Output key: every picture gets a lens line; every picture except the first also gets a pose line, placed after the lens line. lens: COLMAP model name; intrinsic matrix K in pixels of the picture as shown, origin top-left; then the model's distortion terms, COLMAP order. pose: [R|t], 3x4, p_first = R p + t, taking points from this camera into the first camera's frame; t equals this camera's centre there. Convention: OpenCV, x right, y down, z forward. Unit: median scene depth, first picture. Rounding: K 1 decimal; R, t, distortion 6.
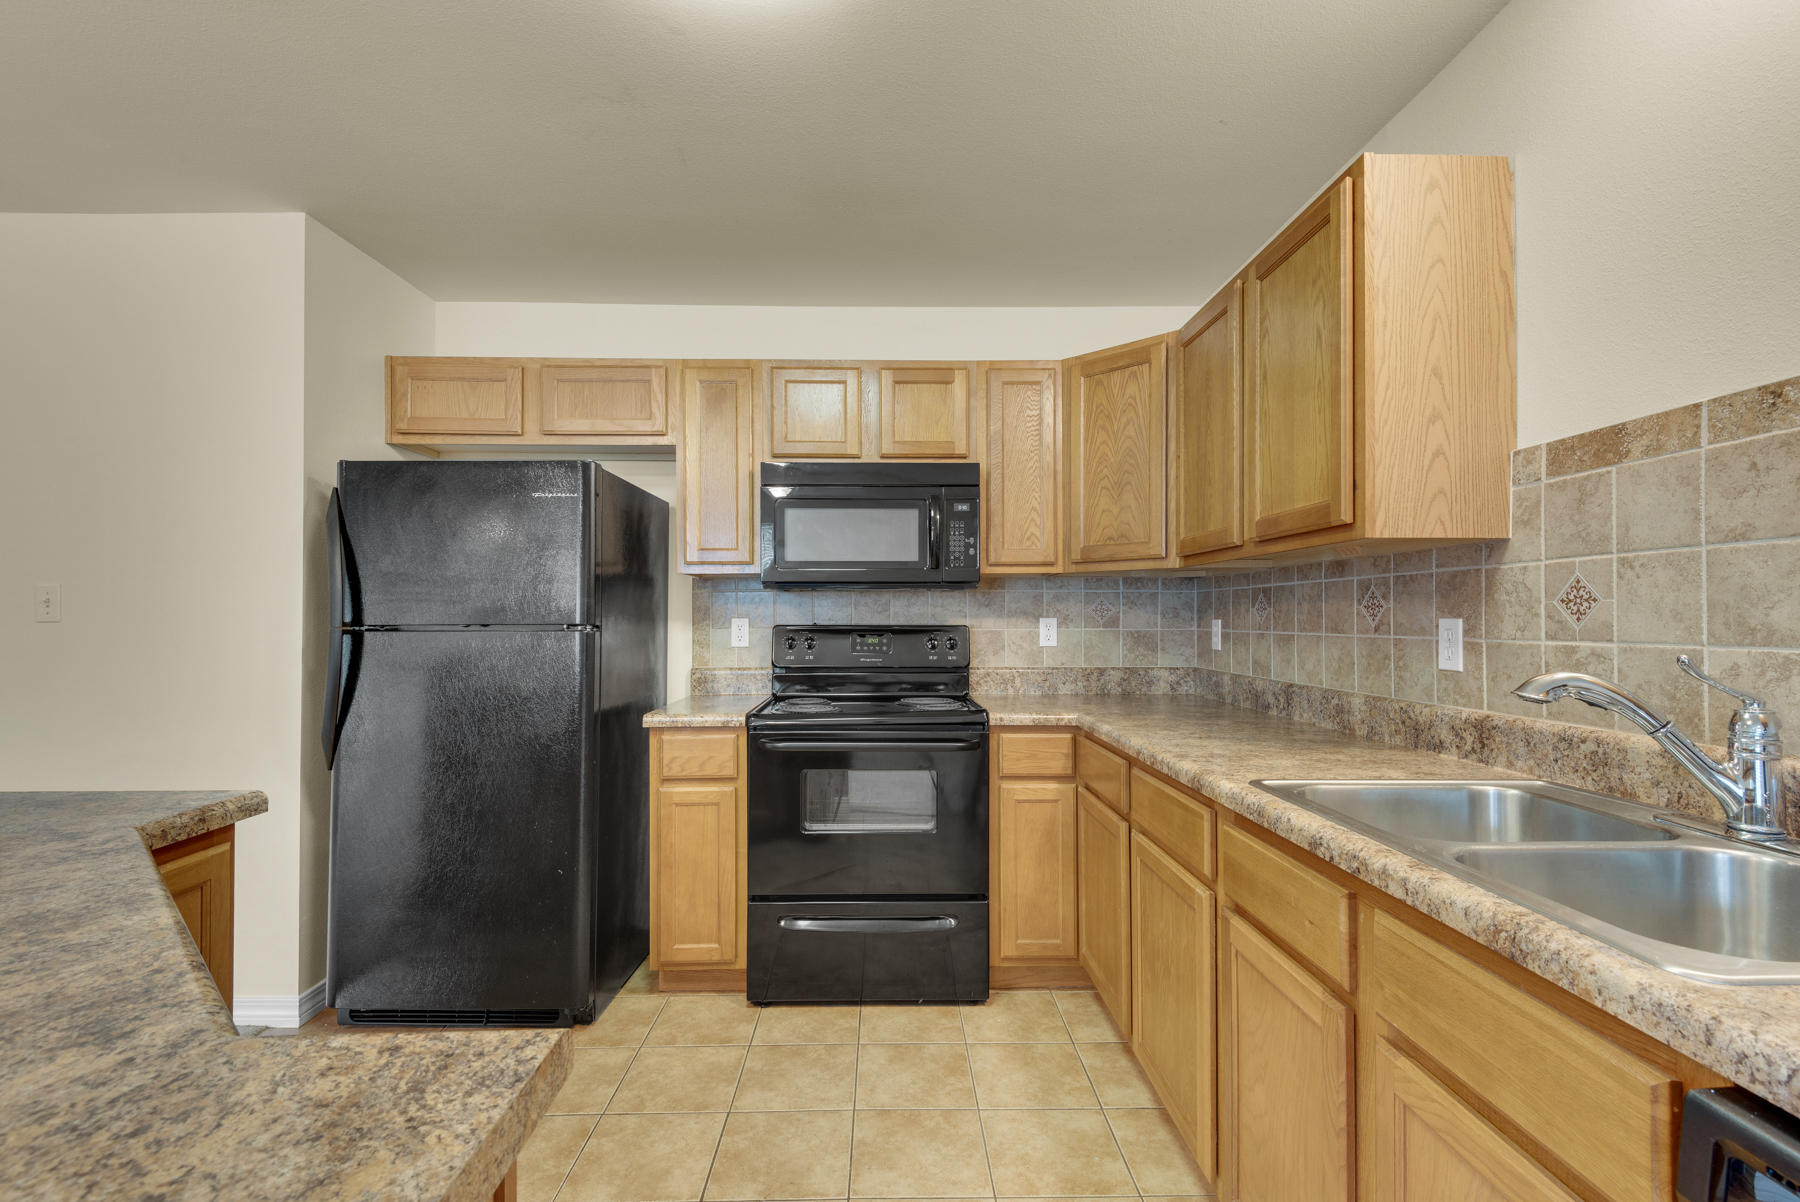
lens RADIAL K [[811.1, 0, 896.2], [0, 811.1, 606.4], [0, 0, 1]] dist [0.046757, -0.020940]
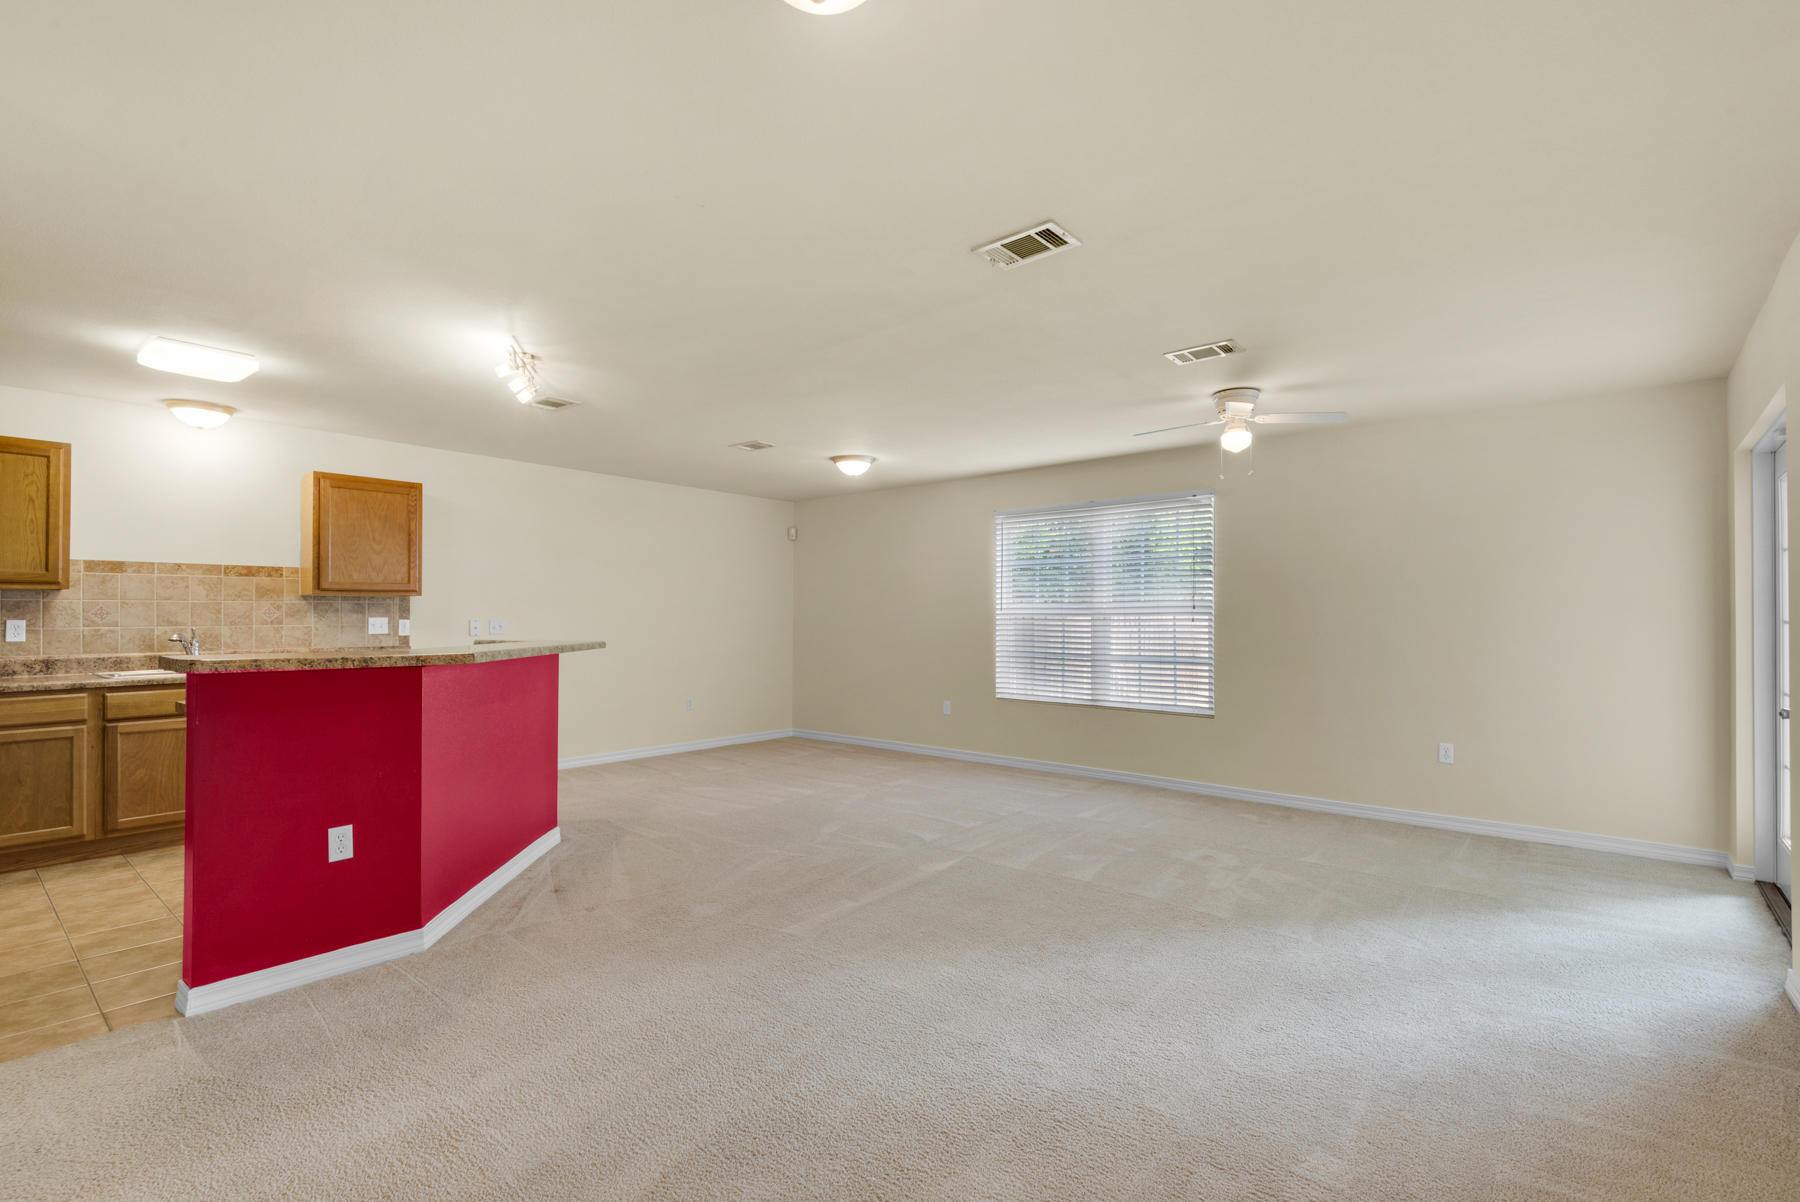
lens RADIAL K [[835.4, 0, 892.5], [0, 835.4, 603.1], [0, 0, 1]] dist [0.040441, -0.018026]
pose [[-0.739282, 0.010414, 0.673316, -2.028185], [-0.008747, 0.999648, -0.025066, 0.003733], [-0.673340, -0.024420, -0.738930, 0.785472]]
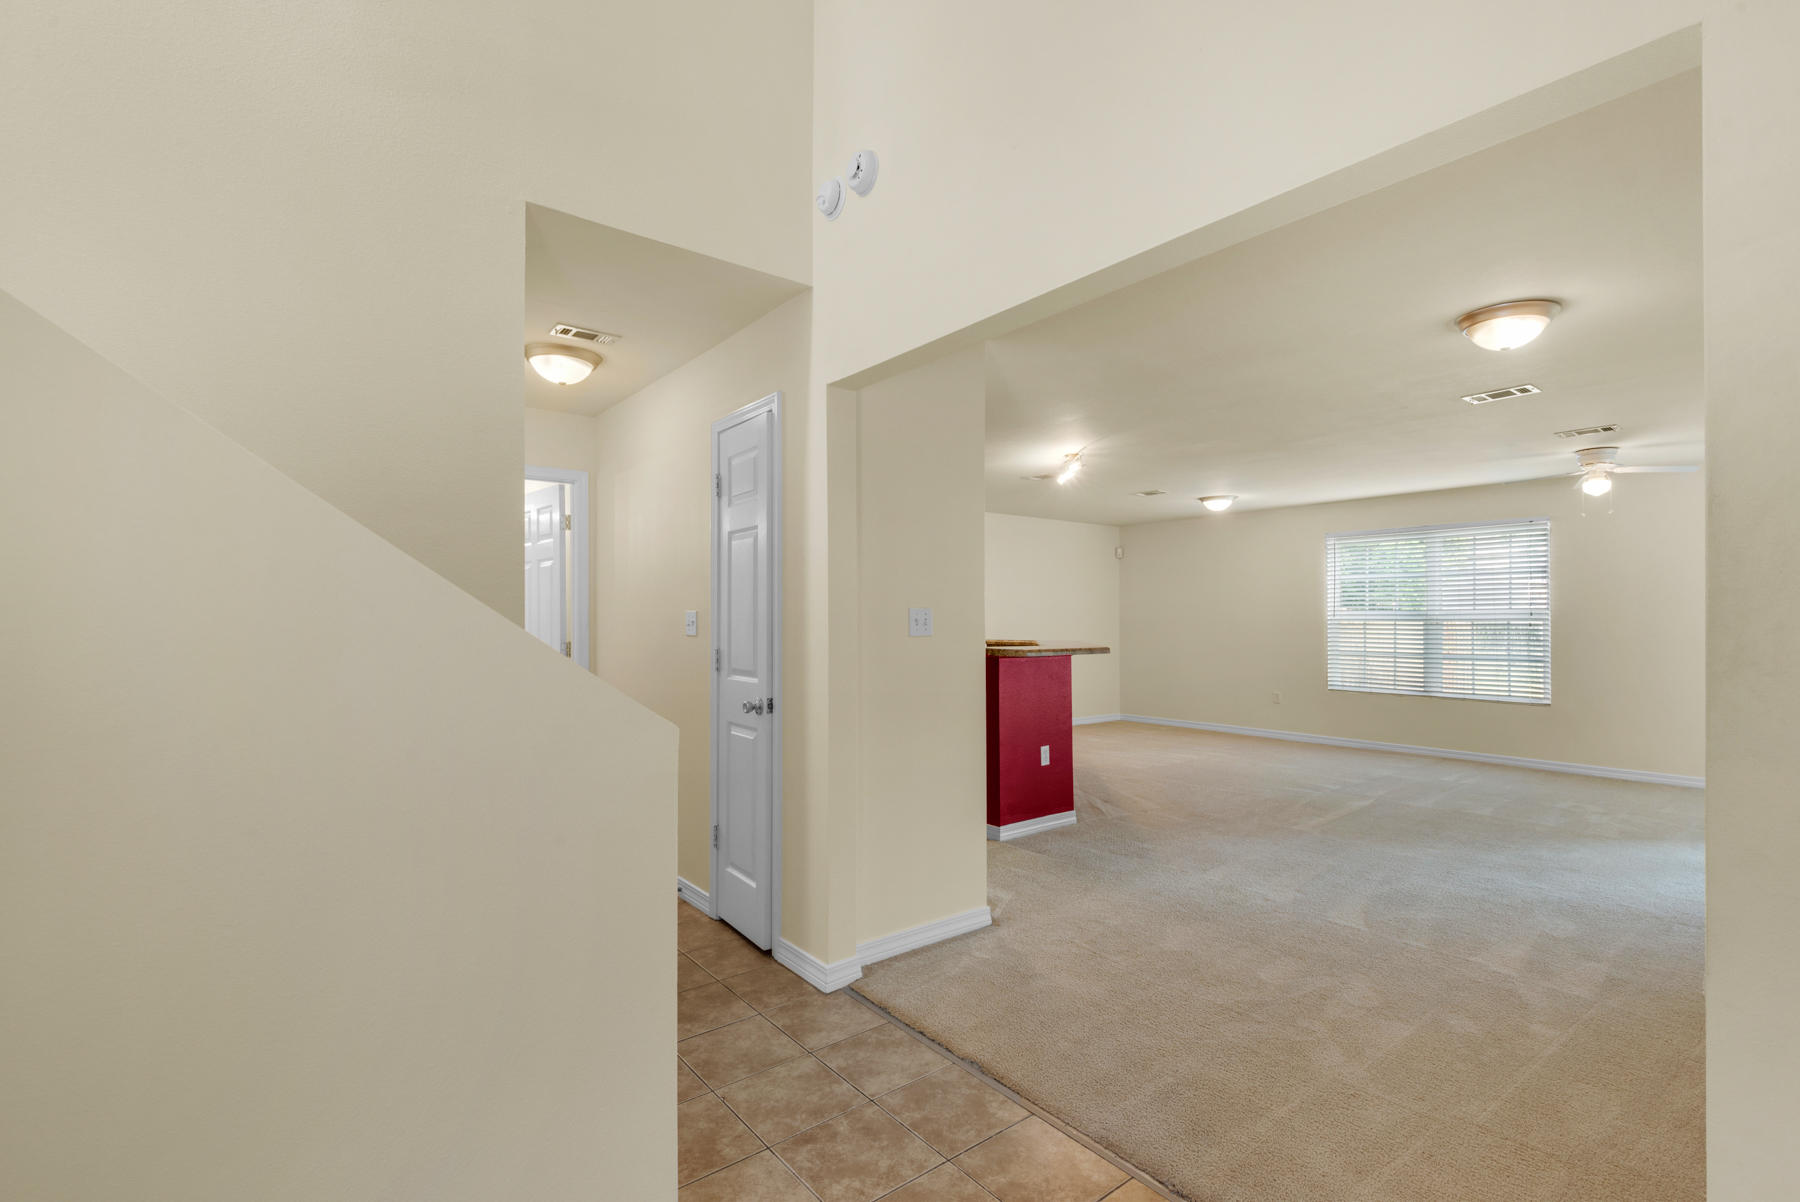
lens RADIAL K [[835.4, 0, 892.5], [0, 835.4, 603.1], [0, 0, 1]] dist [0.040441, -0.018026]
pose [[-0.599317, 0.016033, 0.800352, -2.073731], [-0.006760, 0.999662, -0.025089, -0.001210], [-0.800484, -0.020447, -0.599006, 1.893155]]
